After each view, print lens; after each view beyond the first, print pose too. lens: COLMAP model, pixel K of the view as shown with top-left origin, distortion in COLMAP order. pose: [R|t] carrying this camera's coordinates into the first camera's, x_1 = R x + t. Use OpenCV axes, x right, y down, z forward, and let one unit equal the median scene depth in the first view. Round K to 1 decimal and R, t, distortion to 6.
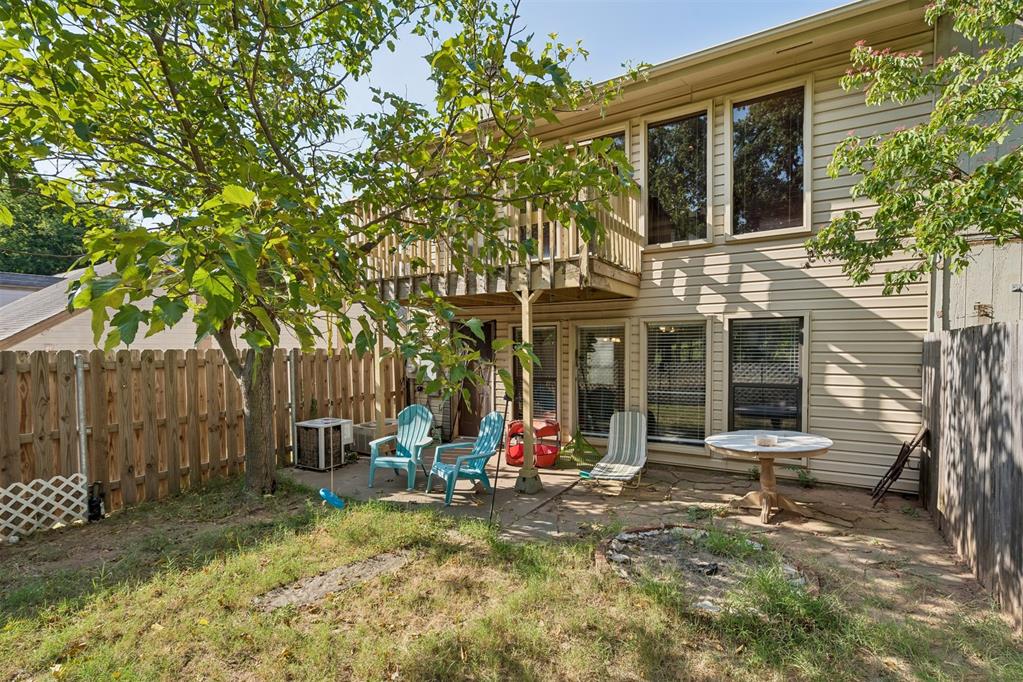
lens RADIAL K [[465.0, 0, 482.0], [0, 465.0, 357.6], [0, 0, 1]] dist [-0.004119, 0.000714]
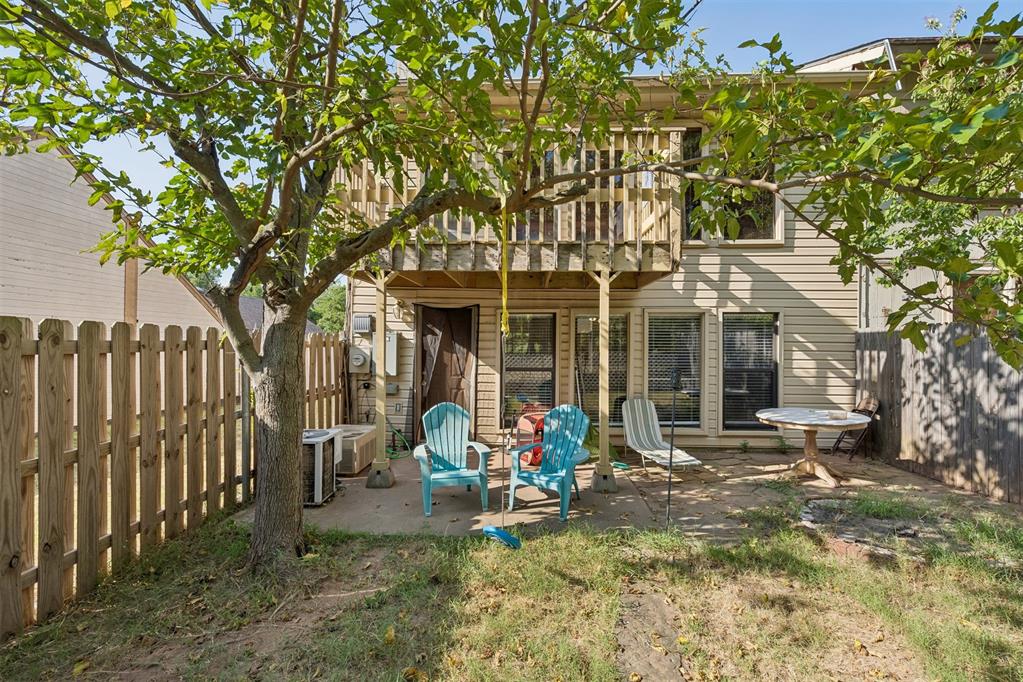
lens RADIAL K [[465.0, 0, 511.3], [0, 465.0, 337.8], [0, 0, 1]] dist [-0.004119, 0.000714]
pose [[0.866983, 0.017449, 0.498032, -0.505375], [0.000699, 0.999343, -0.036231, 0.021332], [-0.498337, 0.031760, 0.866401, 0.282623]]
